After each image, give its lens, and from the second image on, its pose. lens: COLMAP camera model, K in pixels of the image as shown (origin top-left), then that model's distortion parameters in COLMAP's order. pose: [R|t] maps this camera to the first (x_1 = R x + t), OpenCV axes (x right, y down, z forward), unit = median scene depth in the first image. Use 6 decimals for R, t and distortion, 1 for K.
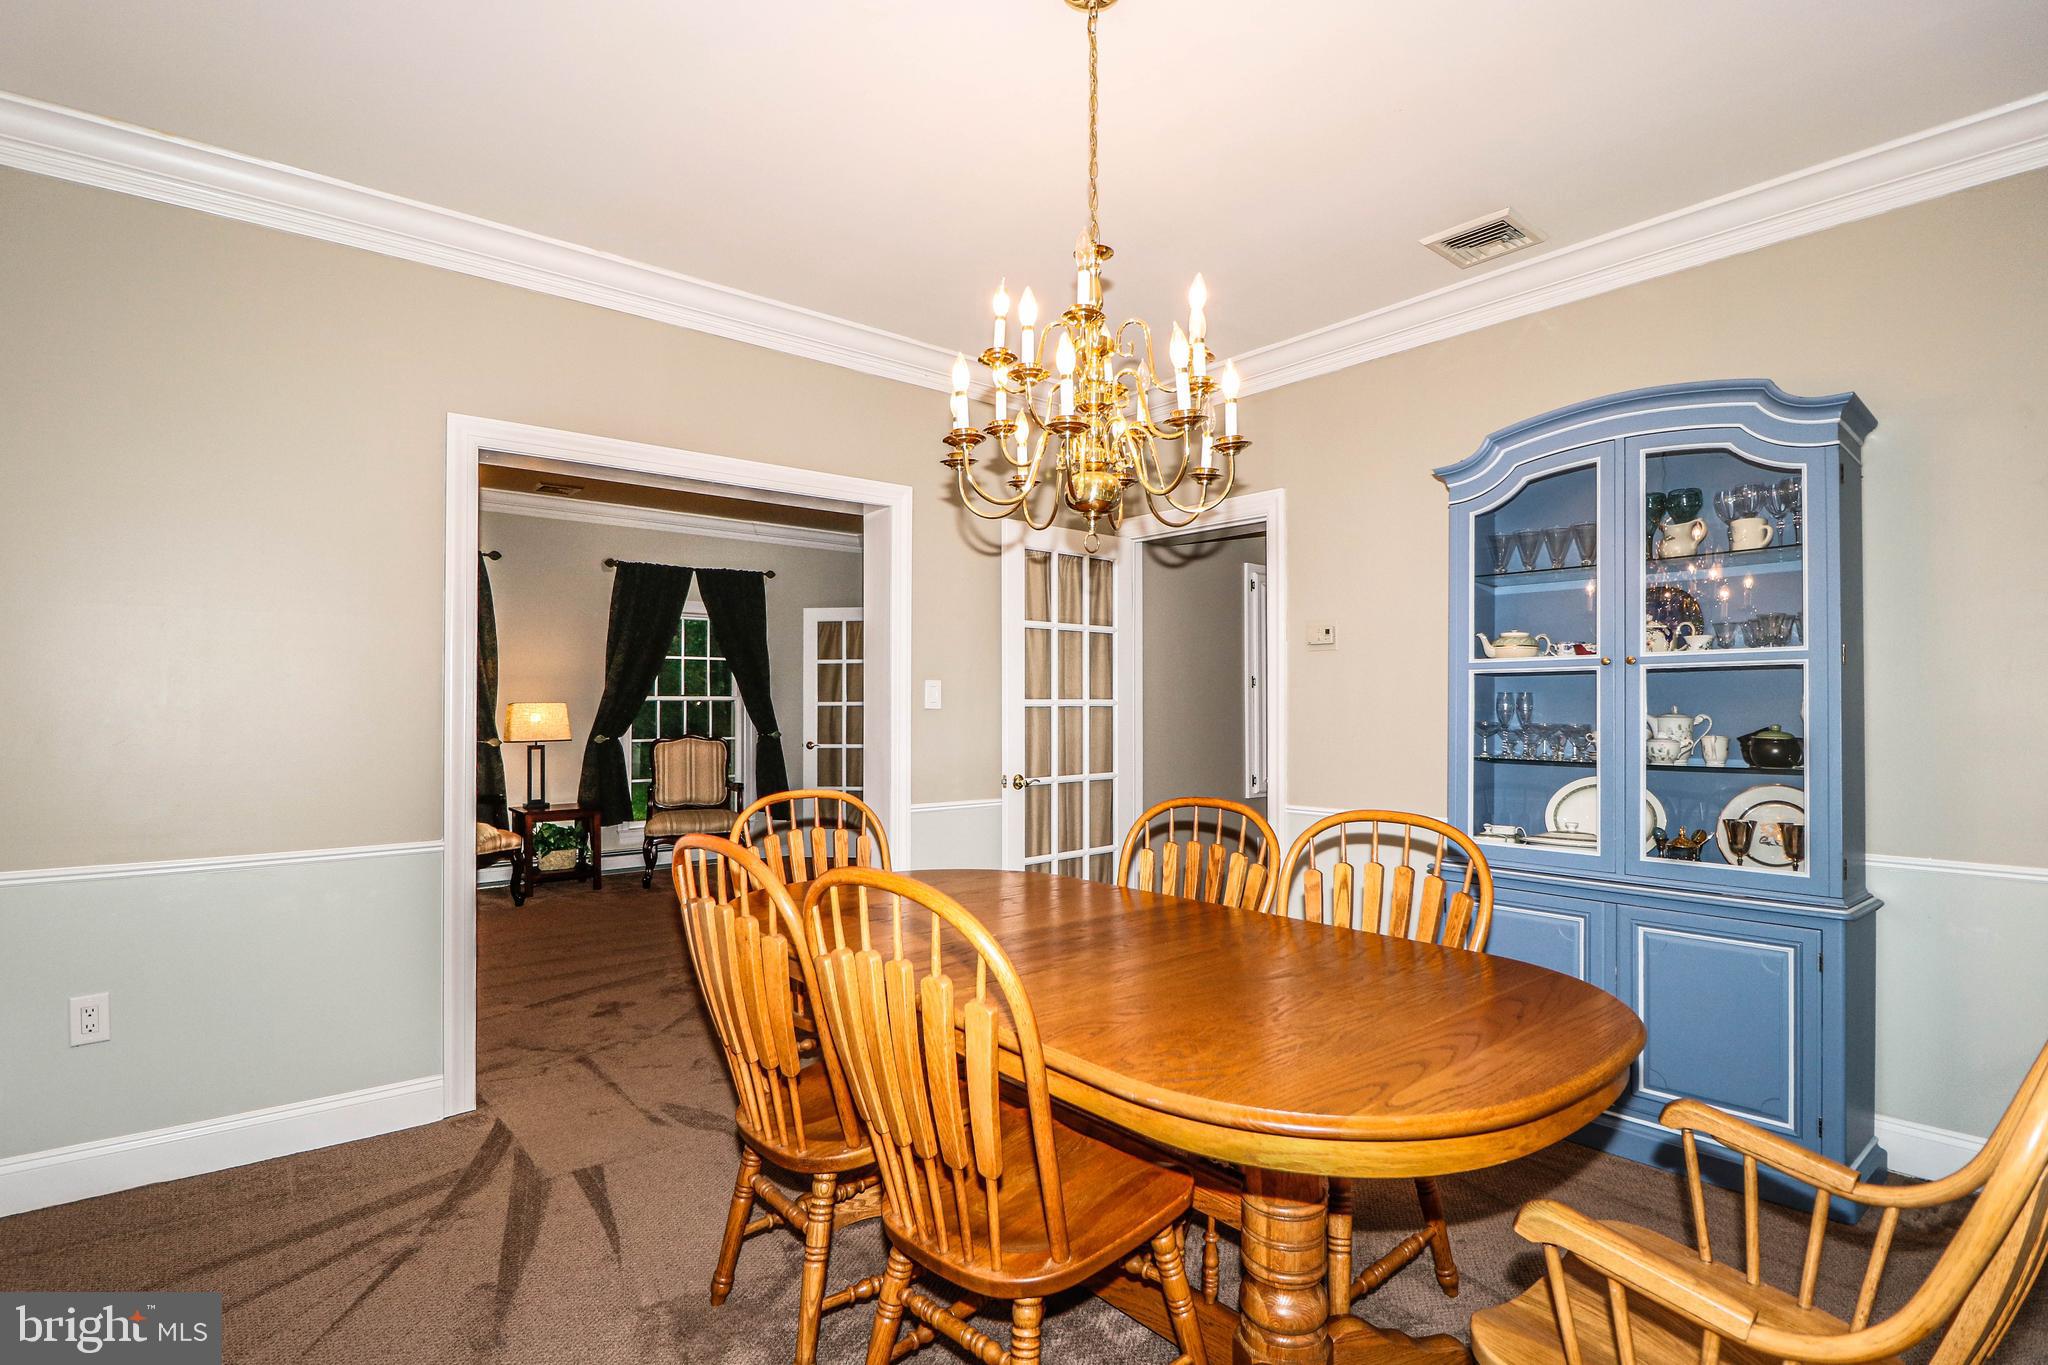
lens RADIAL K [[1029.5, 0, 1021.3], [0, 1029.5, 691.9], [0, 0, 1]] dist [-0.002675, -0.000218]
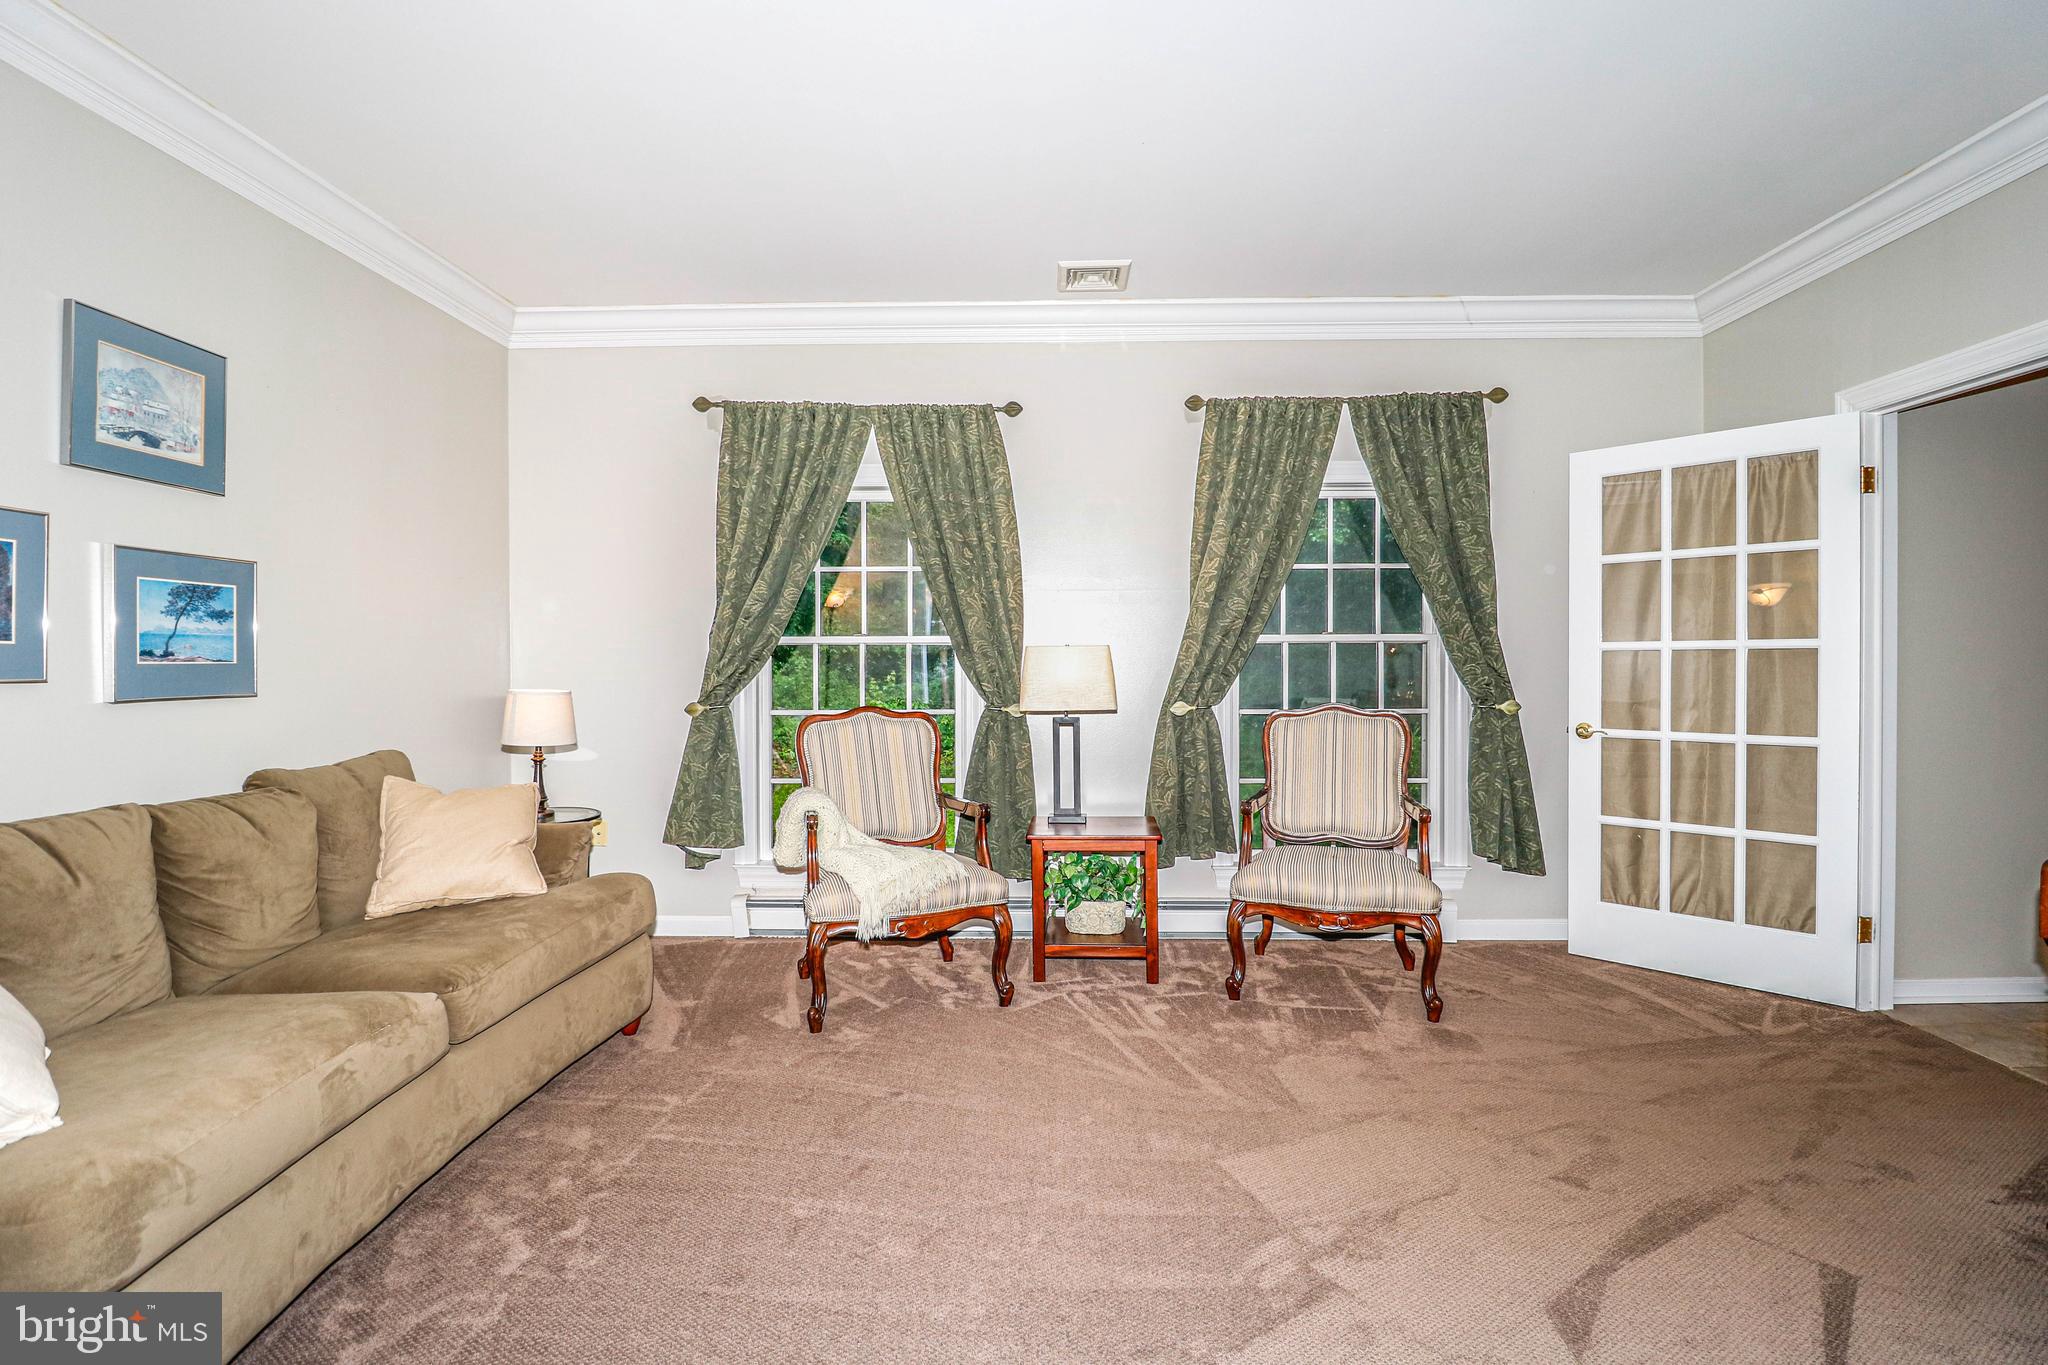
lens RADIAL K [[1029.5, 0, 1018.3], [0, 1029.5, 661.8], [0, 0, 1]] dist [-0.002675, -0.000218]
pose [[0.752308, 0.004886, -0.658793, -0.088806], [0.011211, 0.999733, 0.020218, 0.006212], [0.658716, -0.022596, 0.752052, 0.472306]]
